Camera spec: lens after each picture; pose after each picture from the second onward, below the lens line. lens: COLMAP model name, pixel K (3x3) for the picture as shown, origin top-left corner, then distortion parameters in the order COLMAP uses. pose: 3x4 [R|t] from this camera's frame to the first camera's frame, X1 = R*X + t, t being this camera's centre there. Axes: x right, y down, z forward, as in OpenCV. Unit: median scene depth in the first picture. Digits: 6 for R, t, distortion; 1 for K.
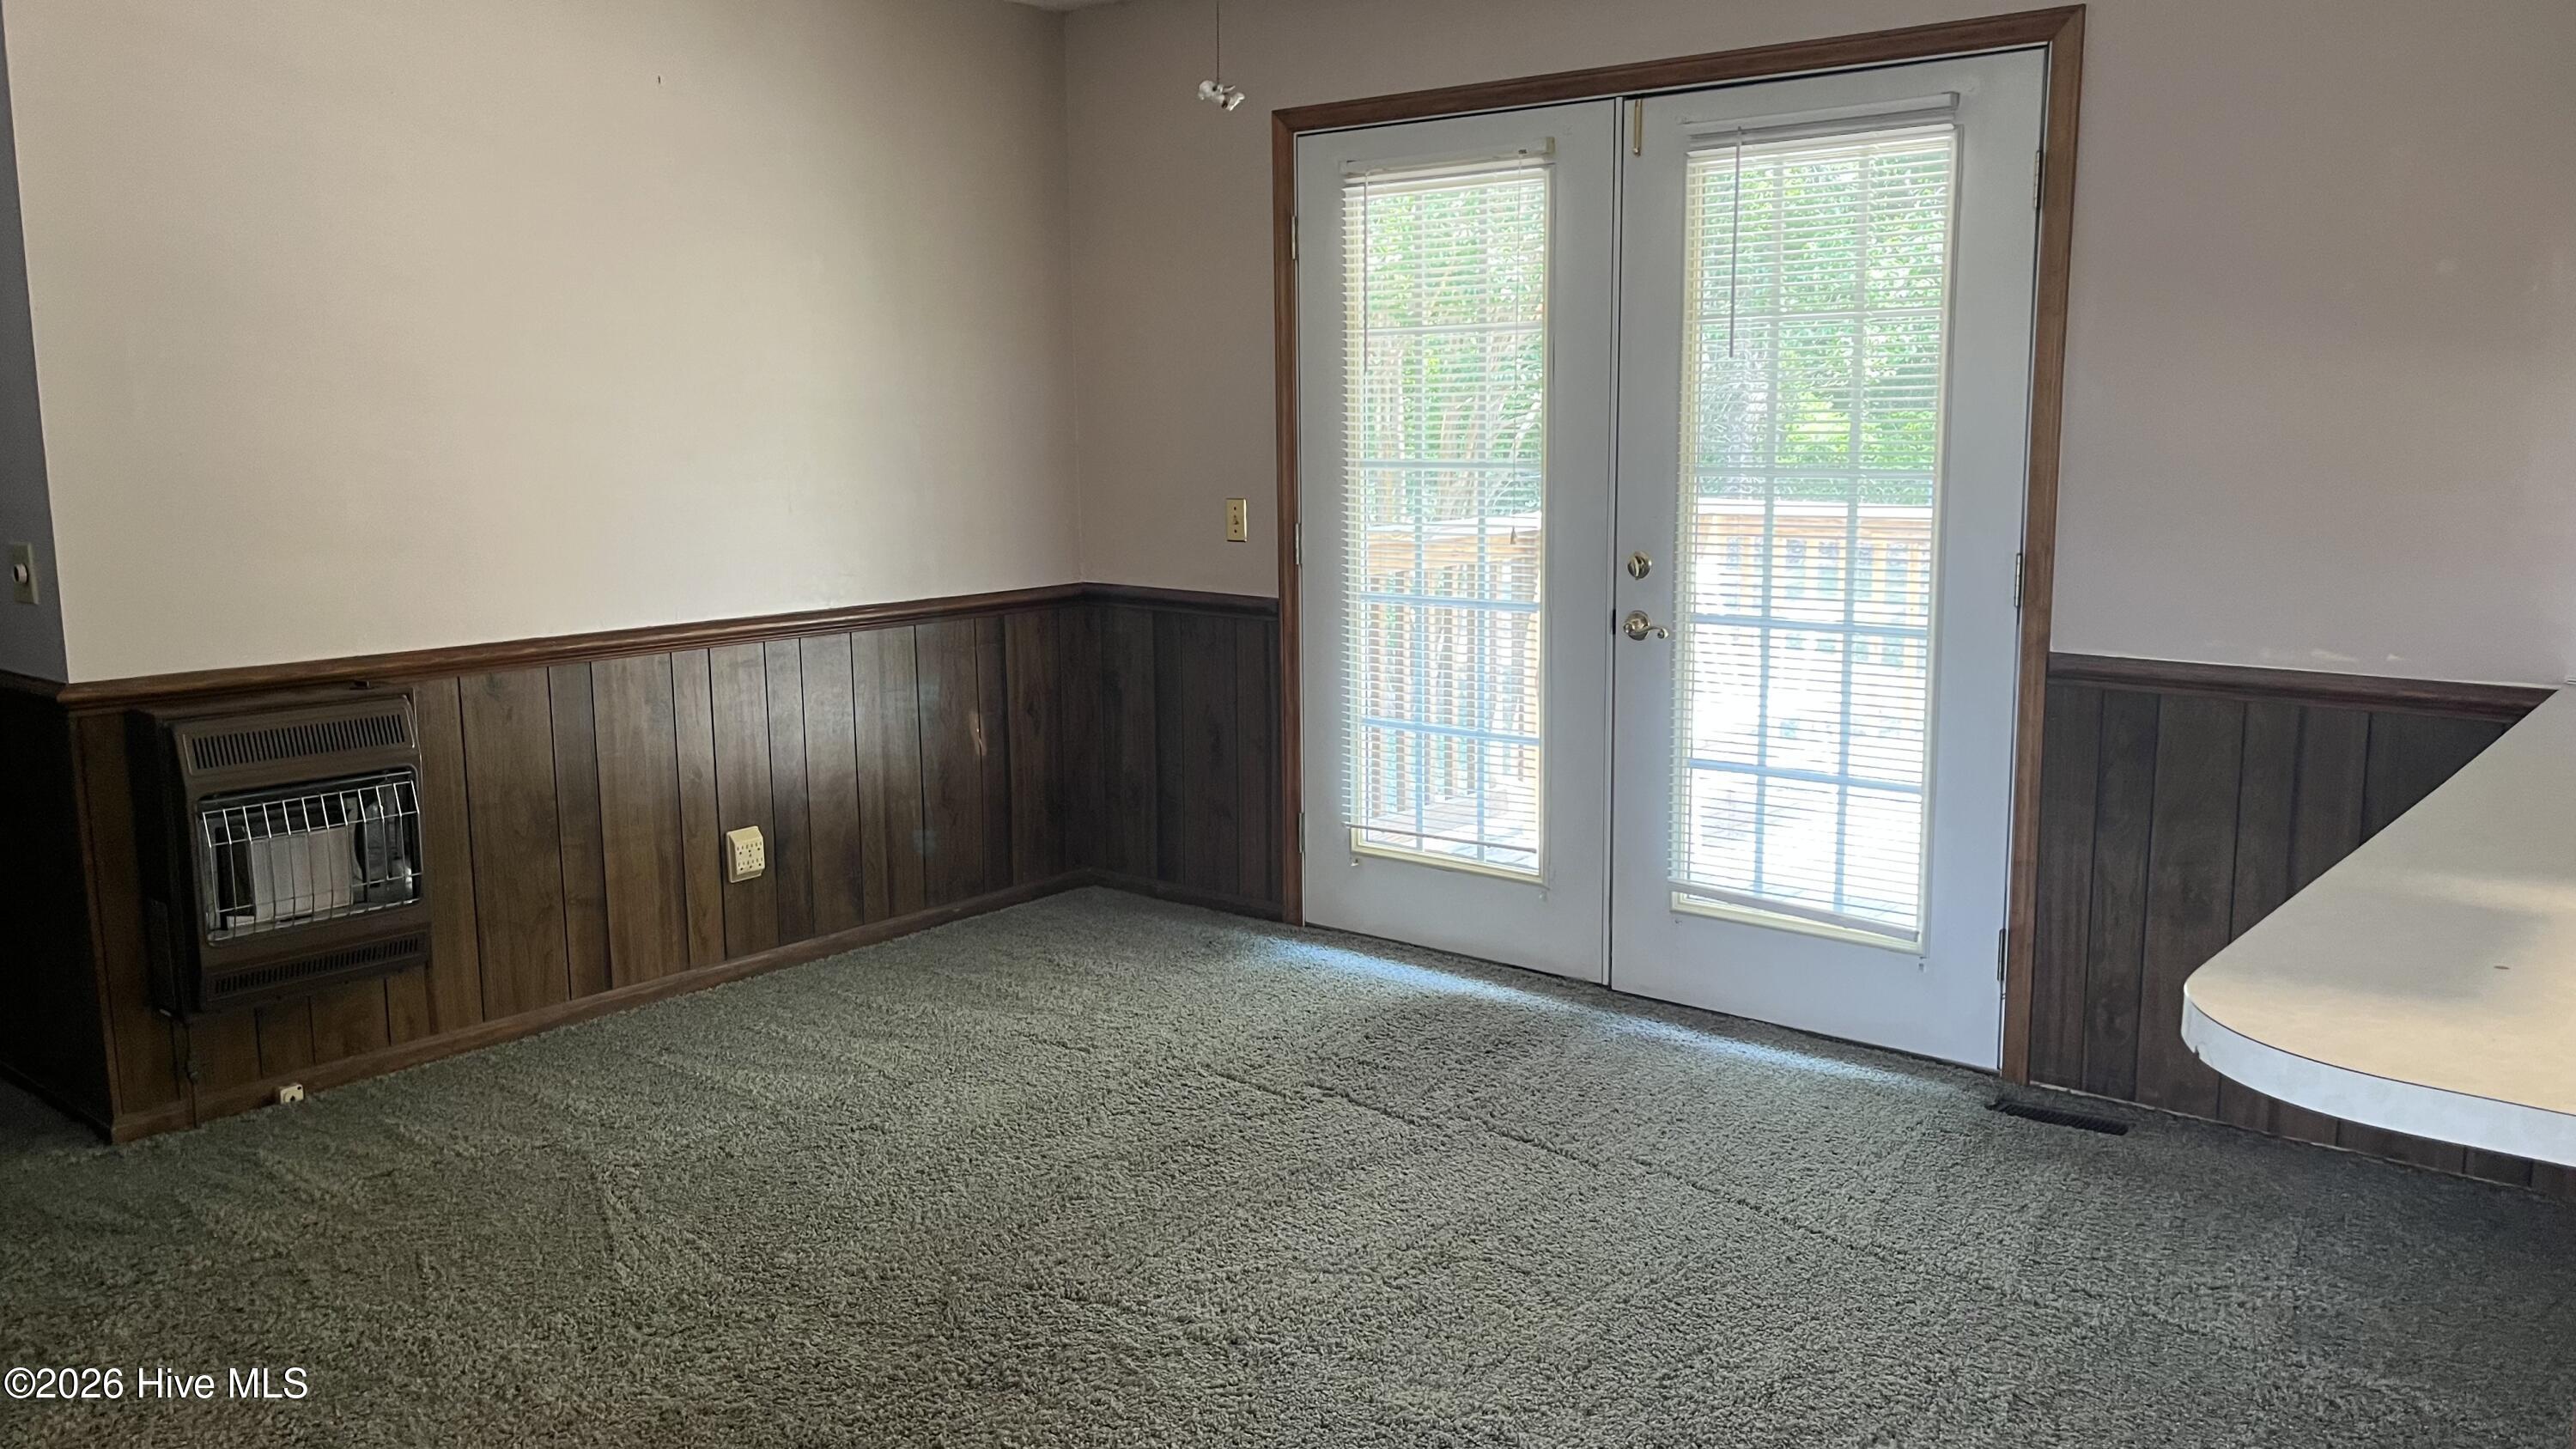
lens RADIAL K [[1984.3, 0, 1306.4], [0, 1984.3, 720.5], [0, 0, 1]] dist [0.045100, -0.012243]
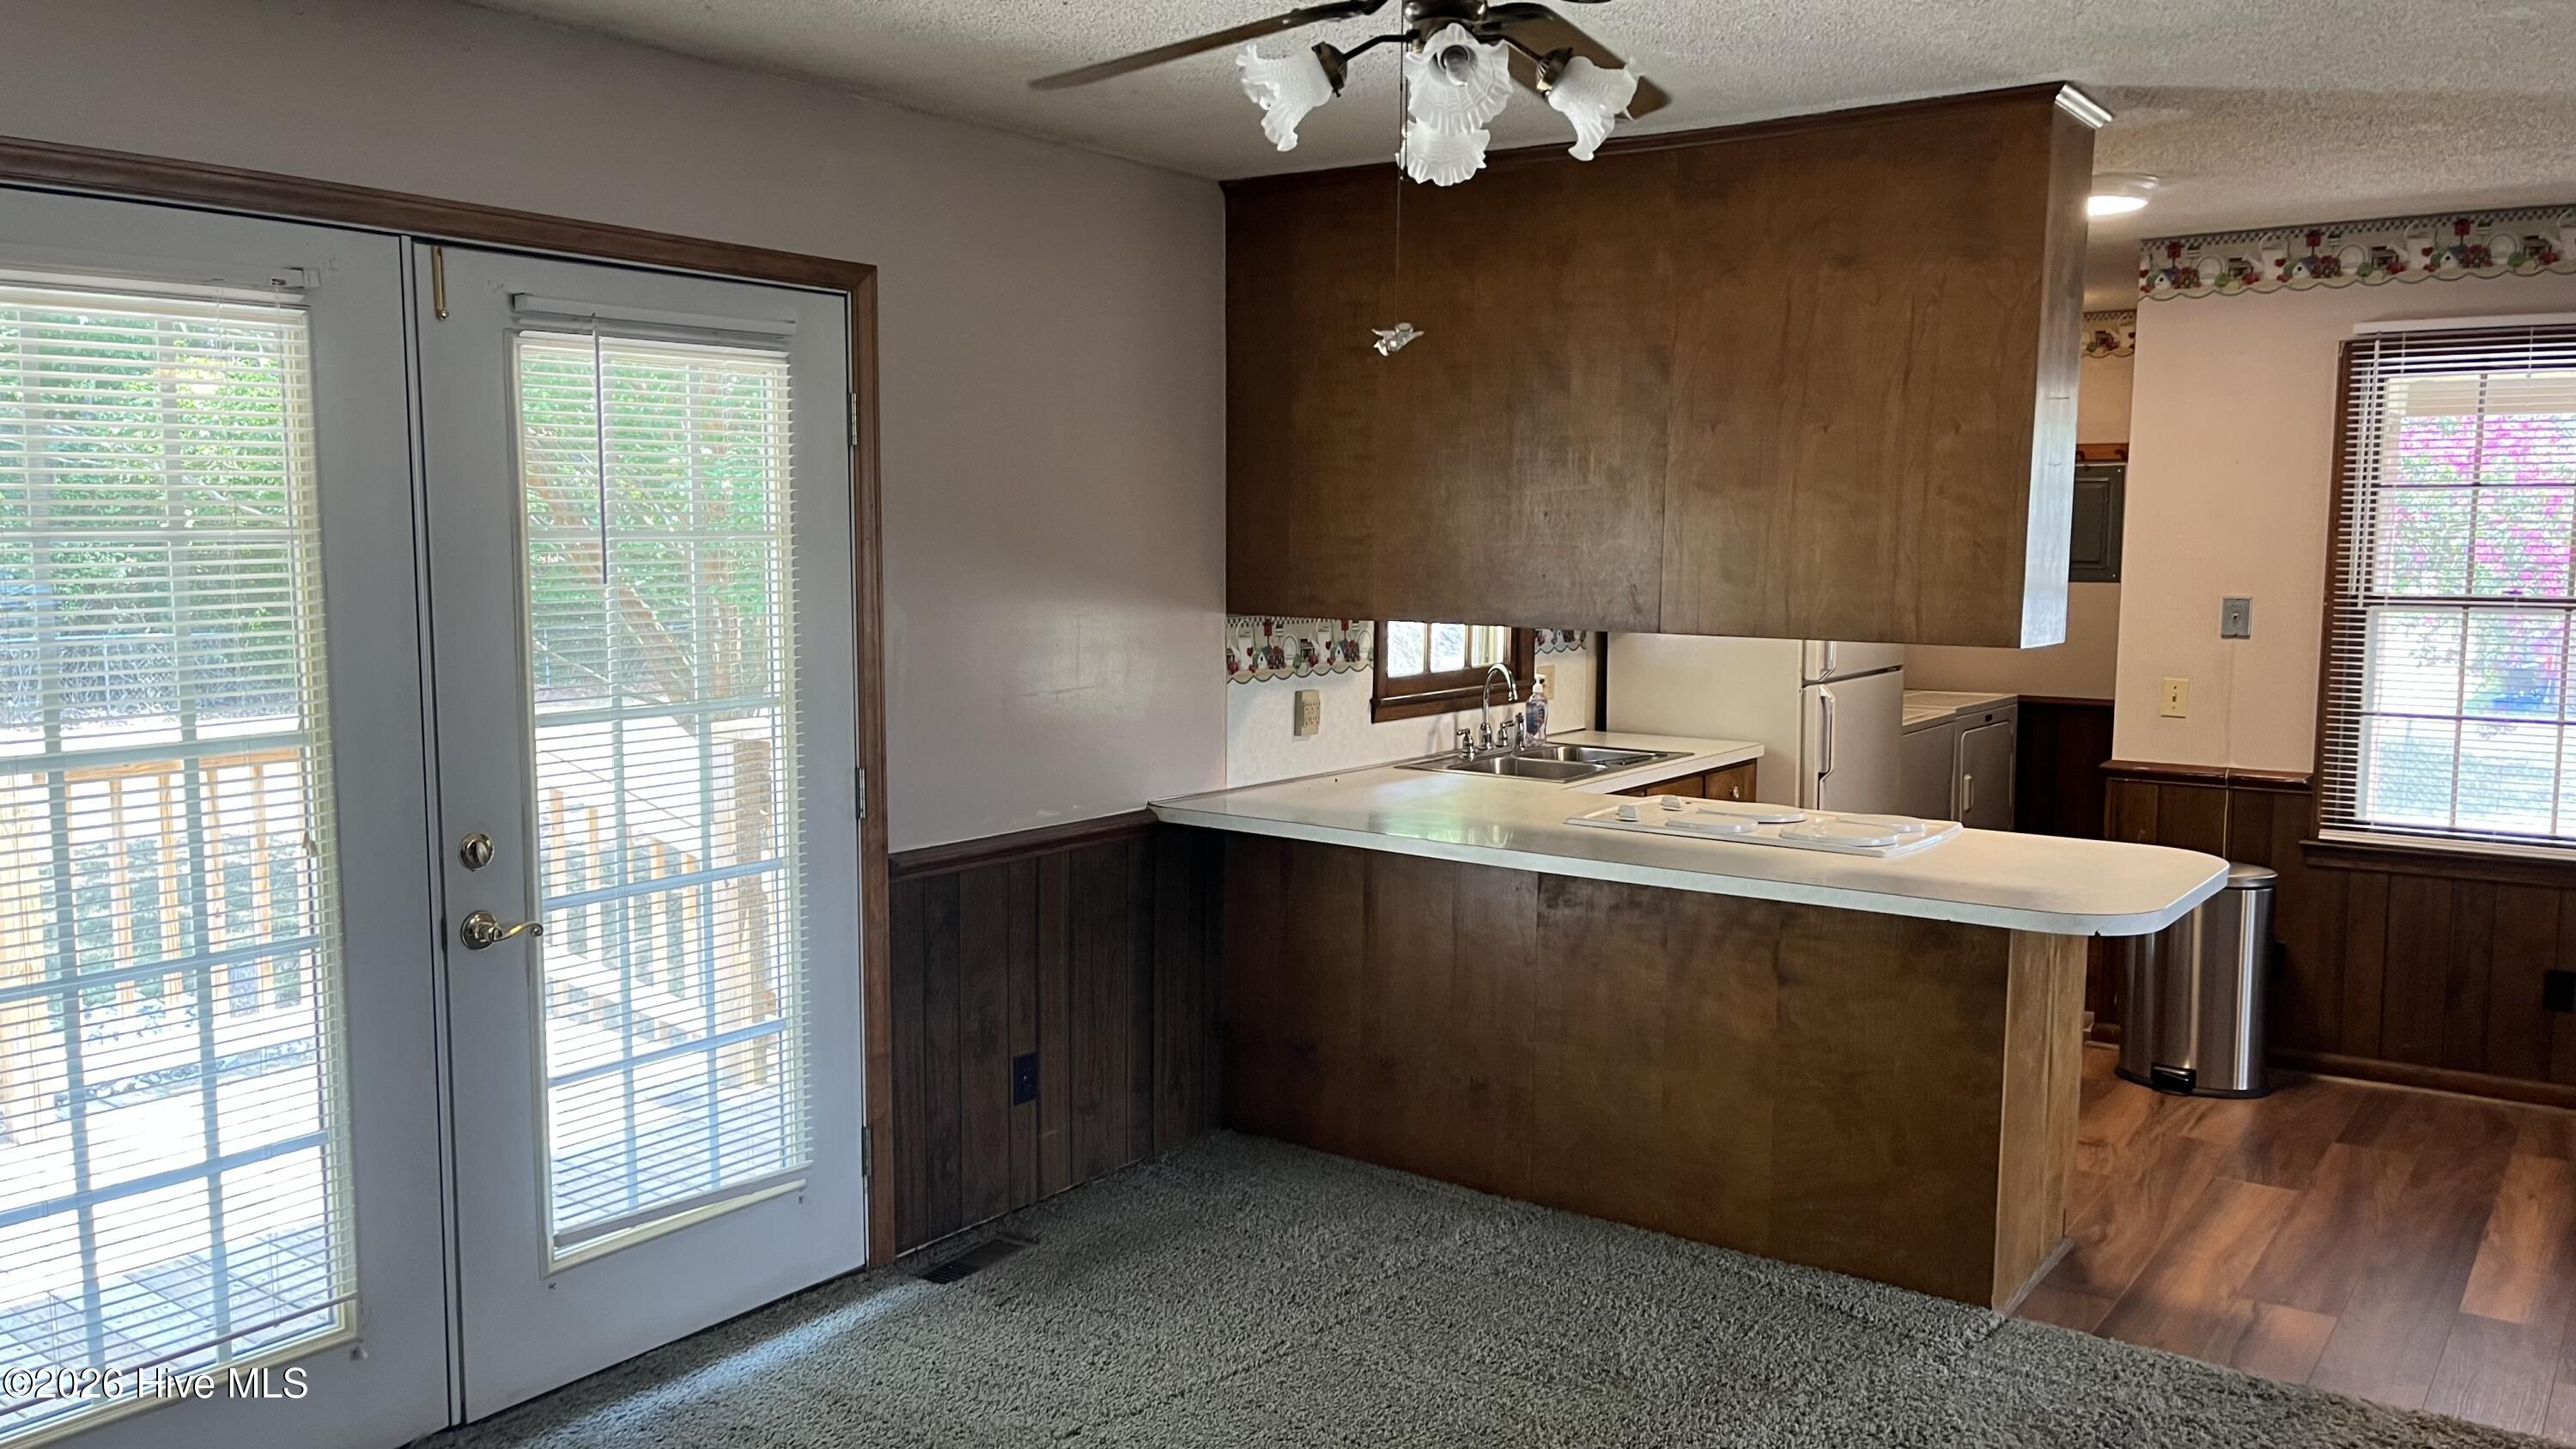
lens RADIAL K [[1984.3, 0, 1308.3], [0, 1984.3, 748.9], [0, 0, 1]] dist [0.045100, -0.012243]
pose [[-0.072055, -0.103788, 0.991986, -0.608802], [0.155565, 0.981230, 0.113962, -0.153464], [-0.985194, 0.162530, -0.054557, 0.718397]]
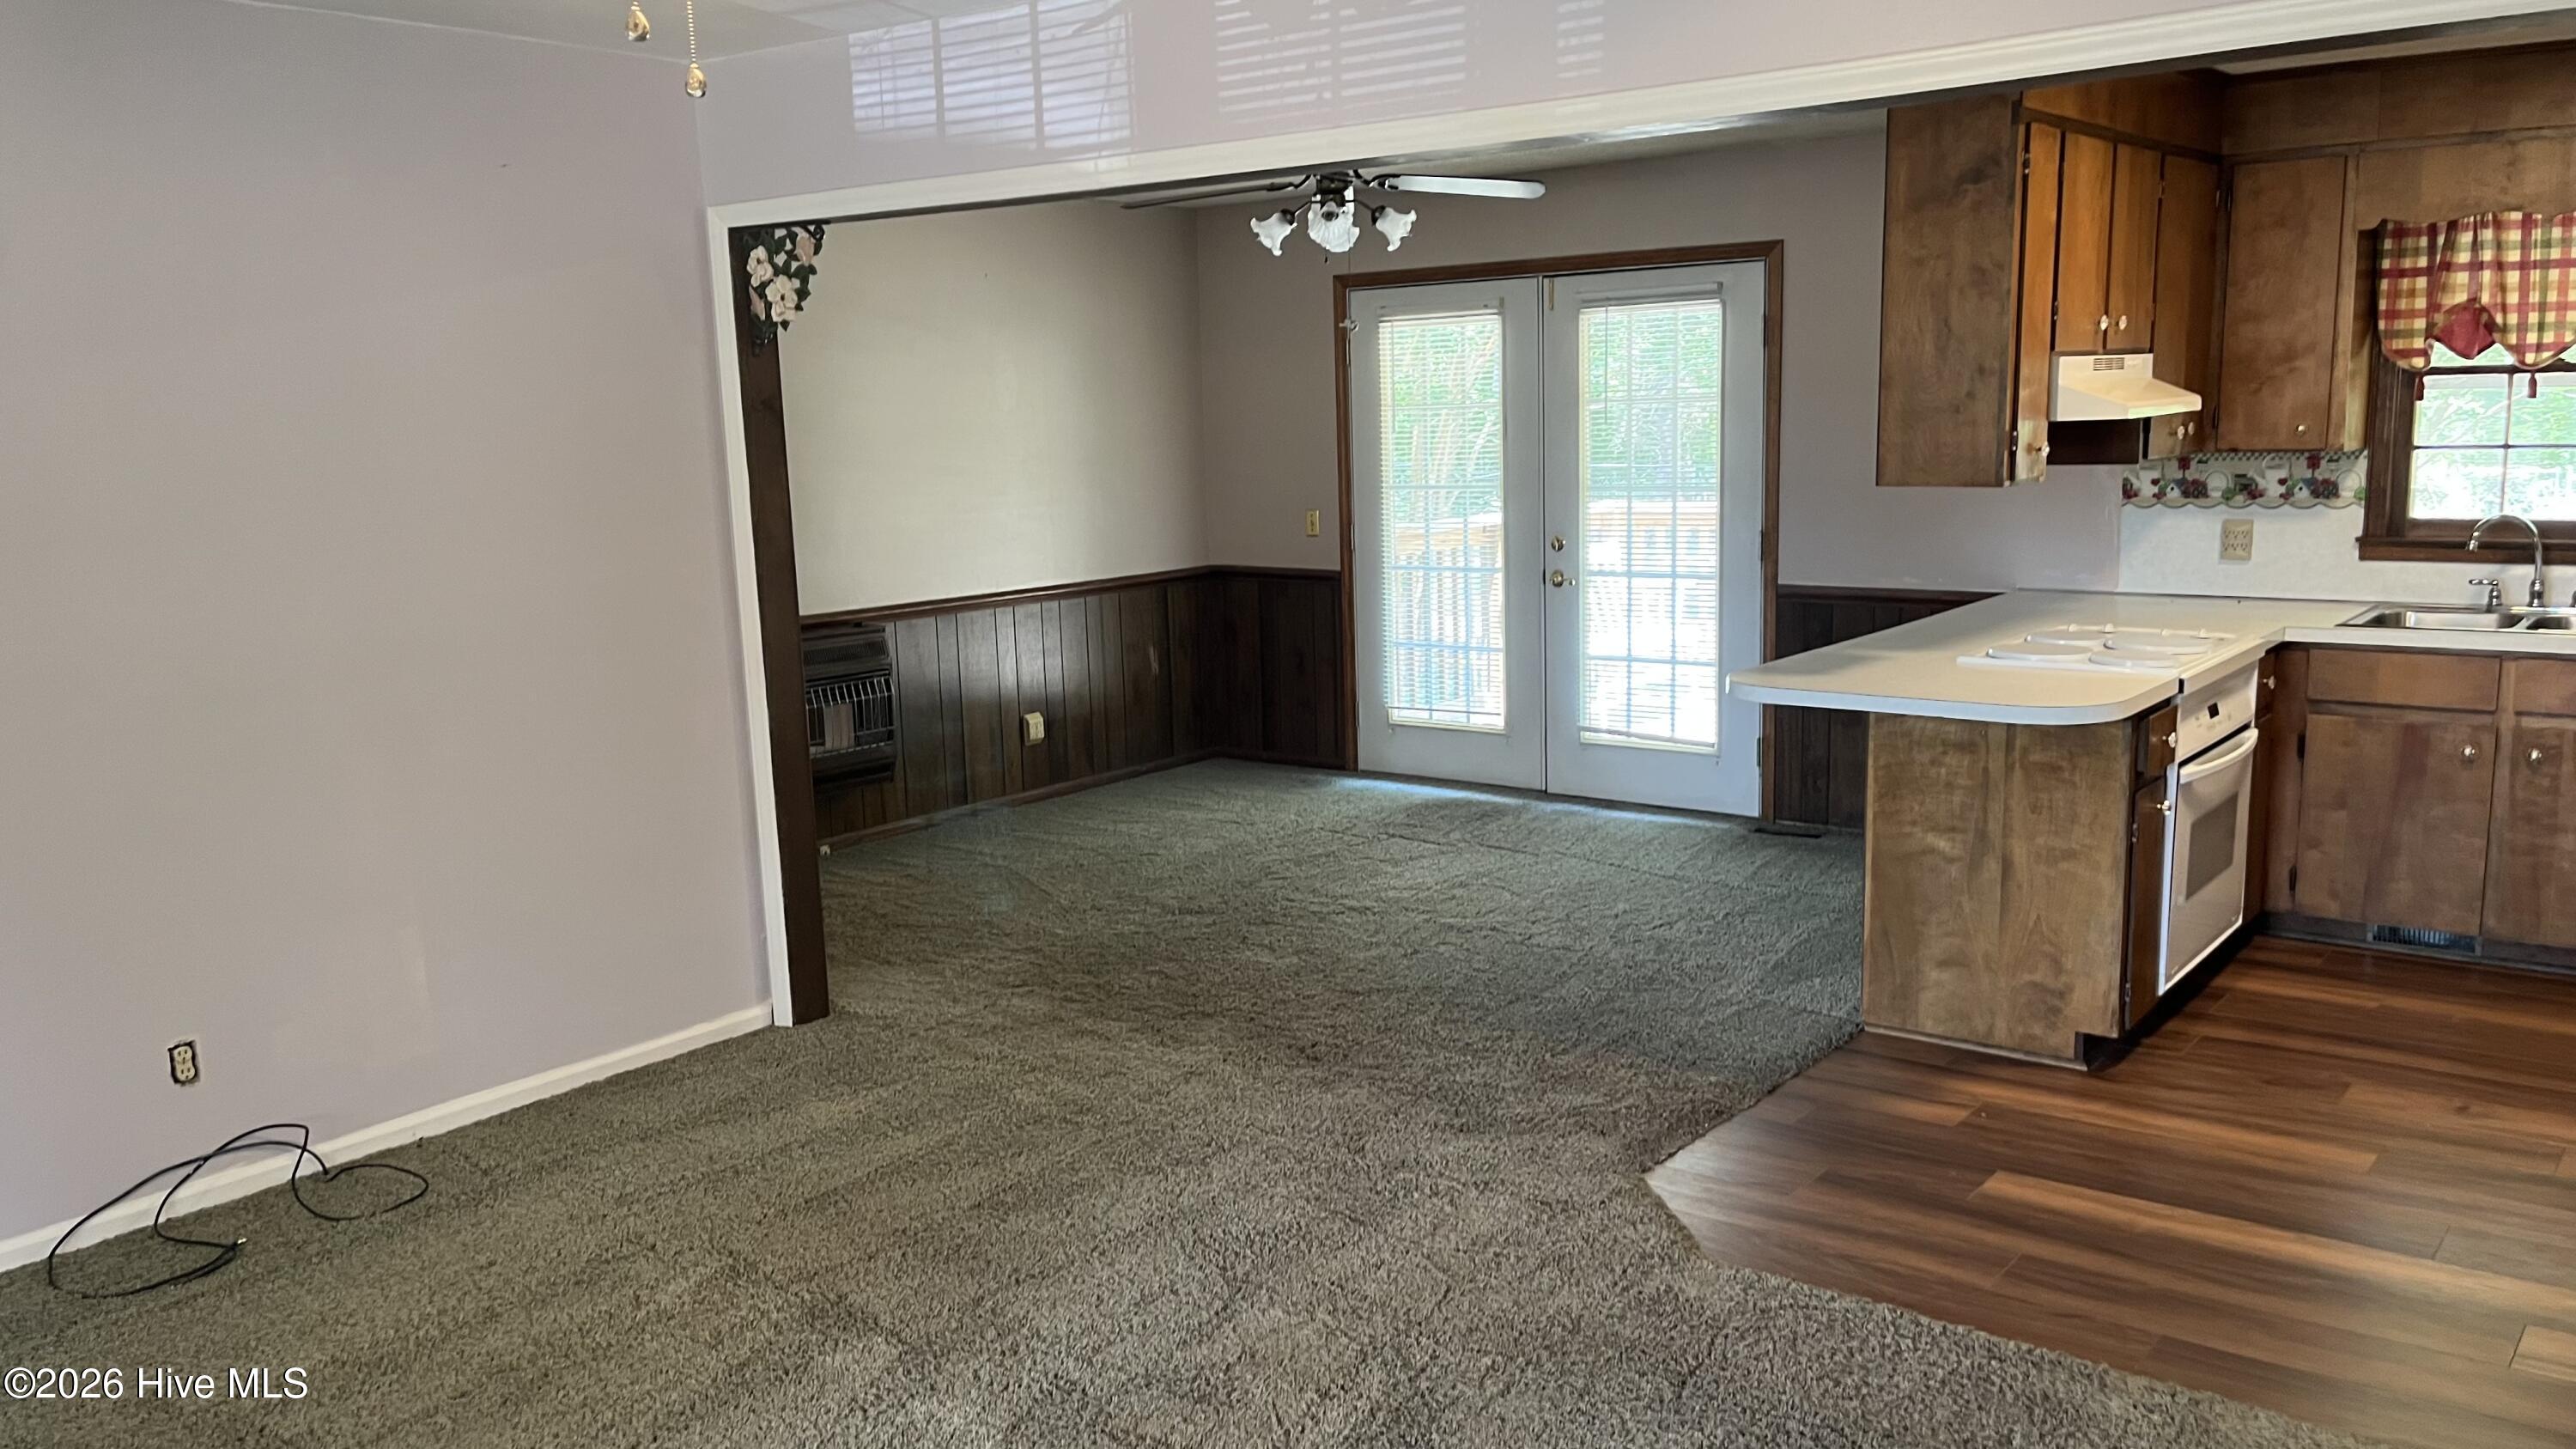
lens RADIAL K [[1984.3, 0, 1265.1], [0, 1984.3, 771.3], [0, 0, 1]] dist [0.045100, -0.012243]
pose [[0.999701, -0.024232, 0.003218, -0.098312], [0.024140, 0.999370, 0.026016, 0.069233], [-0.003847, -0.025931, 0.999656, -0.737468]]
